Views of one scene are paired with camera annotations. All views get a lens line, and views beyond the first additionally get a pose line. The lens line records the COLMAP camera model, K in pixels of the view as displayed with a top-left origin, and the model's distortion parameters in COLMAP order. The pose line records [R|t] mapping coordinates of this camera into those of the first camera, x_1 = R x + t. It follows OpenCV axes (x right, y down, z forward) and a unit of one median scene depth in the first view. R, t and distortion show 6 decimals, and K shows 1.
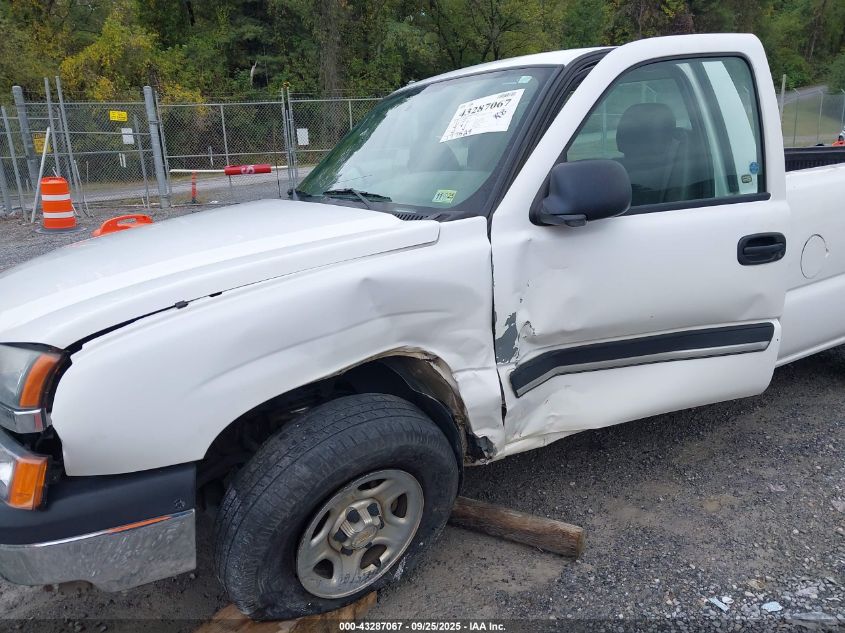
lens RADIAL K [[662.4, 0, 420.6], [0, 662.4, 321.3], [0, 0, 1]] dist [0.048878, -0.077330]
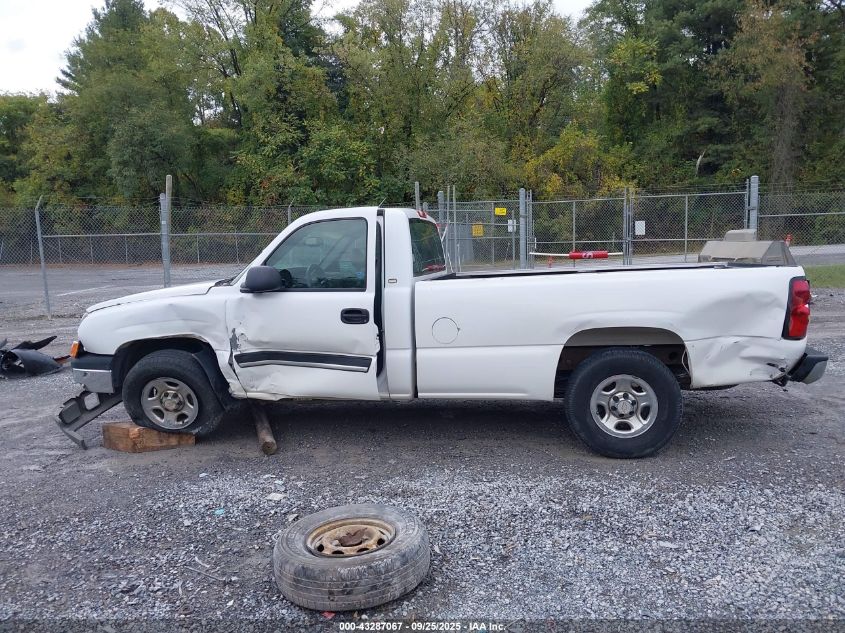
lens RADIAL K [[663.4, 0, 420.8], [0, 663.4, 313.9], [0, 0, 1]] dist [0.047667, -0.078278]
pose [[0.757425, 0.098788, -0.645405, 0.279389], [-0.179333, 0.981947, -0.060159, -0.004977], [0.627811, 0.161308, 0.761467, -0.050849]]
